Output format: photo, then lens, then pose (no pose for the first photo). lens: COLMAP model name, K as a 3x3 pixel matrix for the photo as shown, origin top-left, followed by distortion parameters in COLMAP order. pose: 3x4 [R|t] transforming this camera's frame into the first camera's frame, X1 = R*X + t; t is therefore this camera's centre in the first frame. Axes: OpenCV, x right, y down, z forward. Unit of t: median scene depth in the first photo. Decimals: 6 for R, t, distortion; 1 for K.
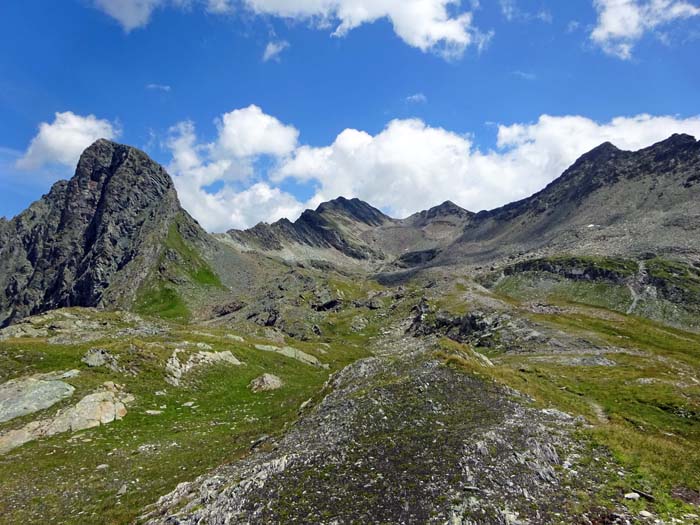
lens RADIAL K [[499.9, 0, 349.3], [0, 499.9, 264.5], [0, 0, 1]] dist [0.011147, 0.002190]
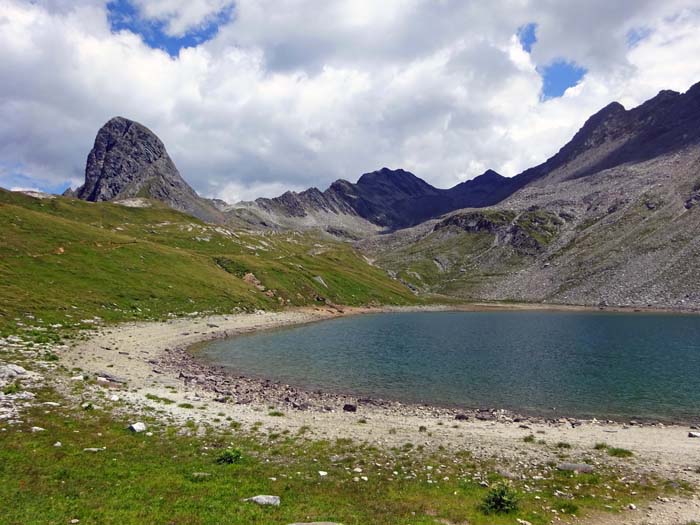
lens RADIAL K [[499.9, 0, 350.9], [0, 499.9, 260.5], [0, 0, 1]] dist [0.011147, 0.002190]
pose [[0.984104, 0.014778, -0.176978, 0.262443], [-0.007660, 0.999137, 0.040832, 0.034050], [0.177429, -0.038827, 0.983367, -0.071543]]
